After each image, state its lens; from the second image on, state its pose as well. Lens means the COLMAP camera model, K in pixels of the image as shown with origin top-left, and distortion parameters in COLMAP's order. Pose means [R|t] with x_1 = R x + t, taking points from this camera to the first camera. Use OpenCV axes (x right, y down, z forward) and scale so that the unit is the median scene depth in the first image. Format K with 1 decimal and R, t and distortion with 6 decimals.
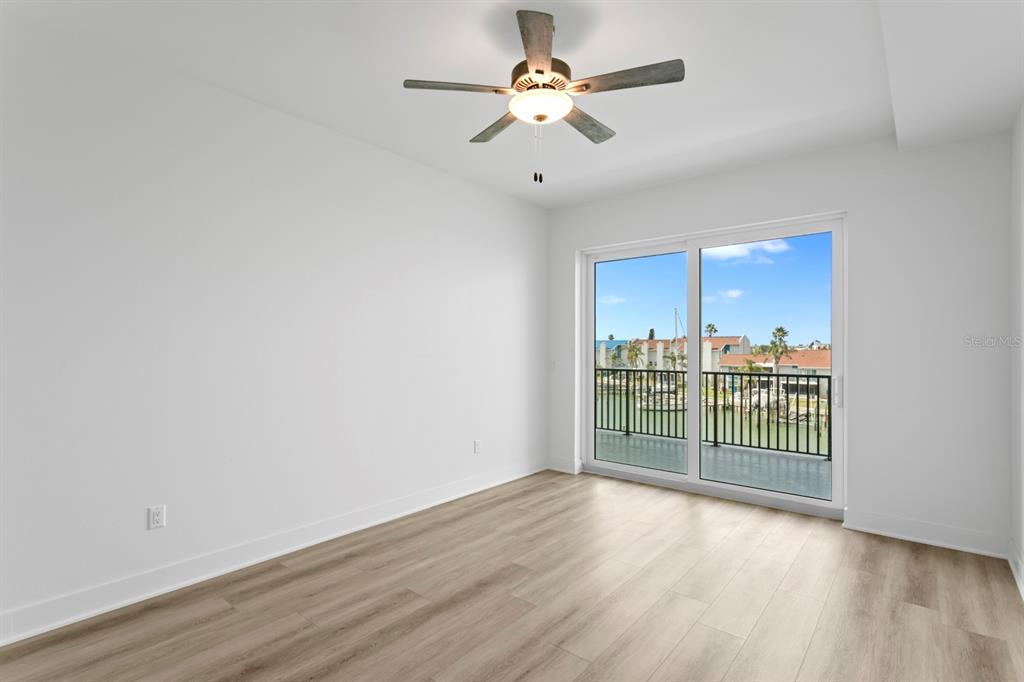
lens RADIAL K [[494.2, 0, 530.9], [0, 494.2, 334.8], [0, 0, 1]] dist [0.001273, 0.000501]
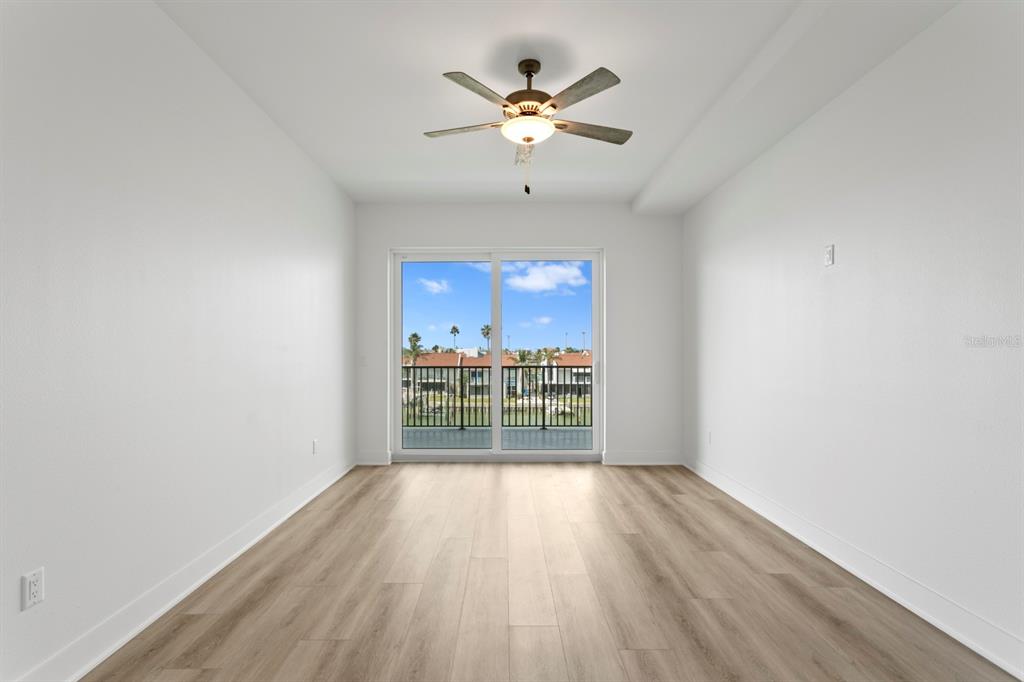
lens RADIAL K [[482.9, 0, 512.0], [0, 482.9, 341.0], [0, 0, 1]] dist [0.001300, 0.000138]
pose [[0.760784, 0.013664, 0.648862, -0.457746], [-0.014861, 0.999883, -0.003632, 0.029245], [-0.648835, -0.006879, 0.760898, 0.086901]]
